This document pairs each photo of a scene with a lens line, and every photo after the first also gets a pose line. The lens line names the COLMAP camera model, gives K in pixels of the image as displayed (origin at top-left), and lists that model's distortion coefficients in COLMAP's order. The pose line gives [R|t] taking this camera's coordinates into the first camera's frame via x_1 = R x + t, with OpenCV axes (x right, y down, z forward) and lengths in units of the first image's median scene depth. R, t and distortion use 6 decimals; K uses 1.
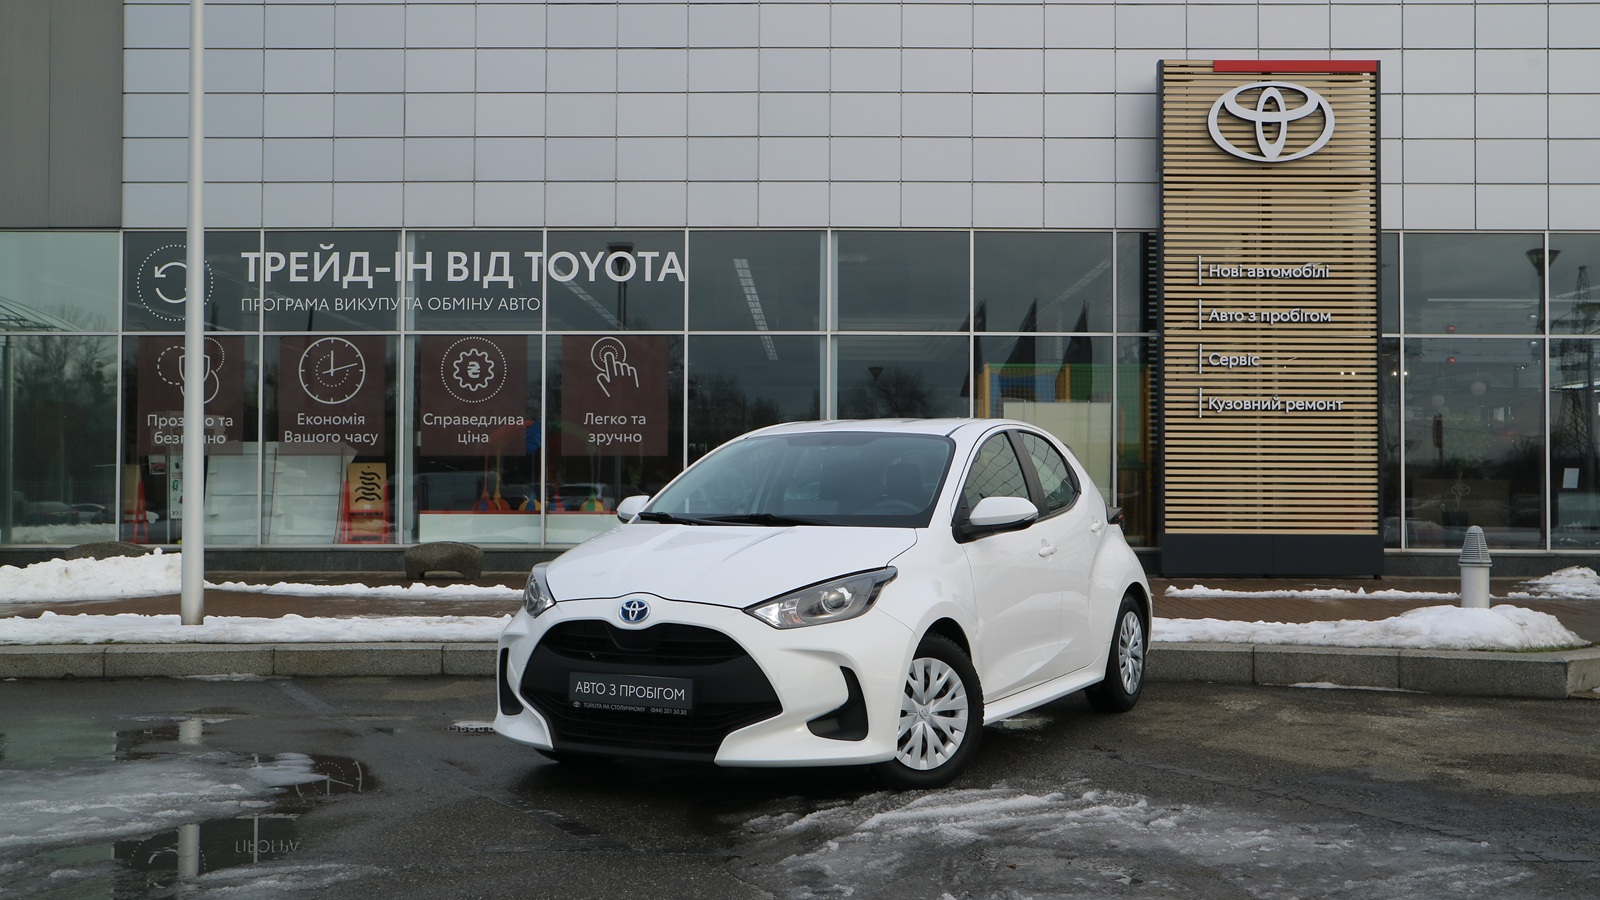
lens RADIAL K [[1869.7, 0, 800.0], [0, 1869.7, 450.0], [0, 0, 1]] dist [0.011575, 0.022906]
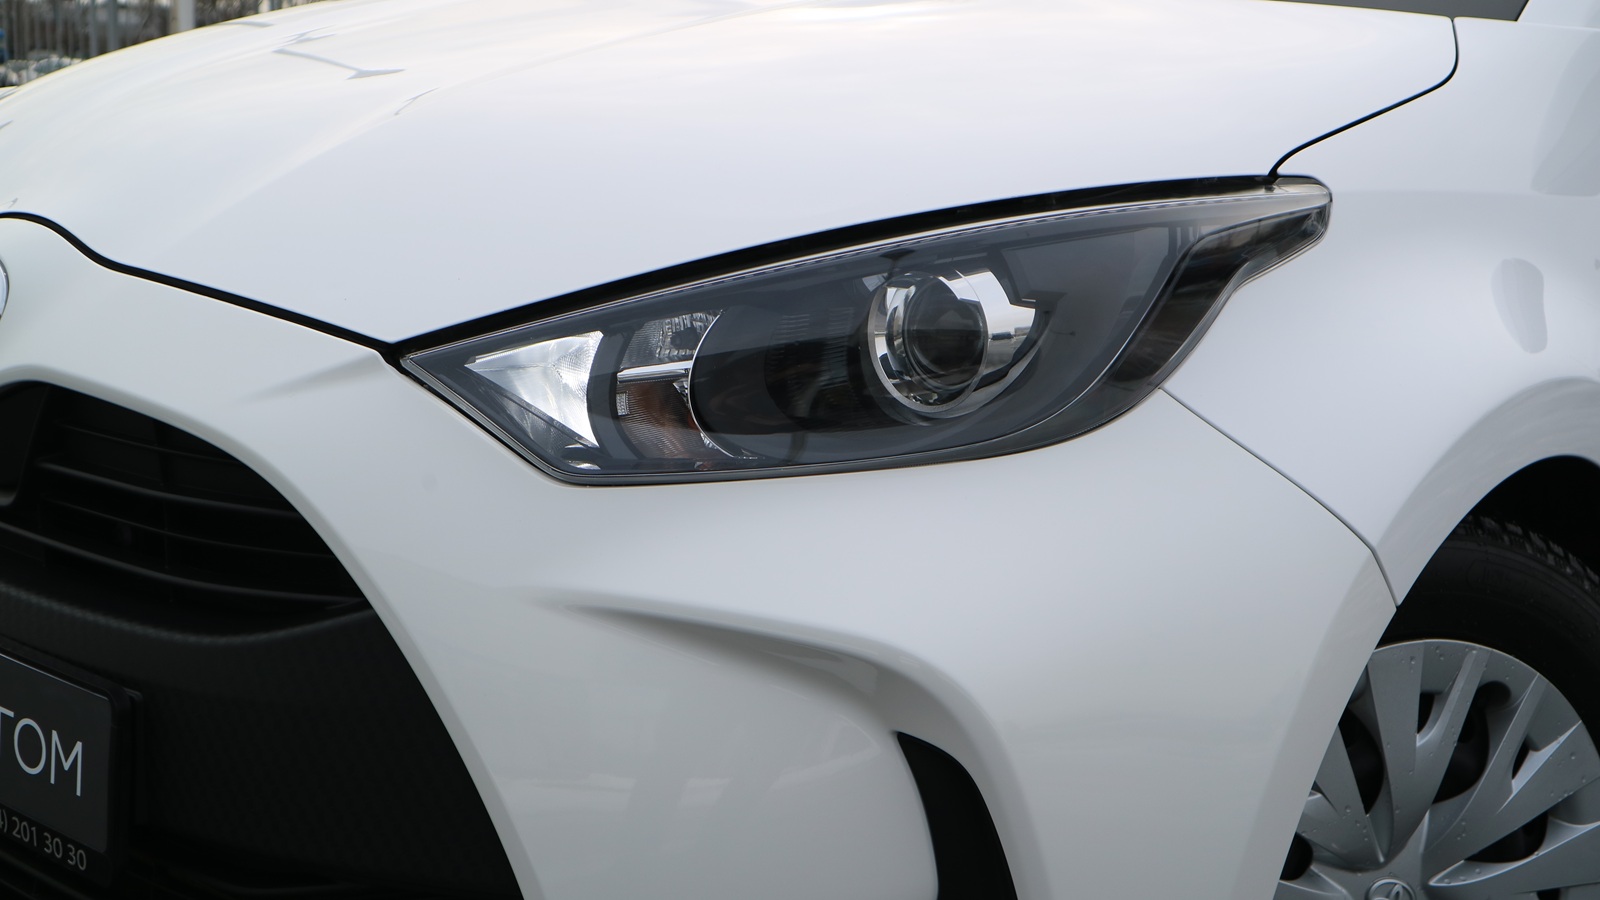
lens RADIAL K [[2210.8, 0, 800.0], [0, 2210.8, 450.0], [0, 0, 1]] dist [0.004460, 0.008460]
pose [[0.968174, 0.096923, -0.230747, 0.056029], [-0.061427, 0.985792, 0.156335, 0.058848], [0.242621, -0.137186, 0.960372, 0.795807]]
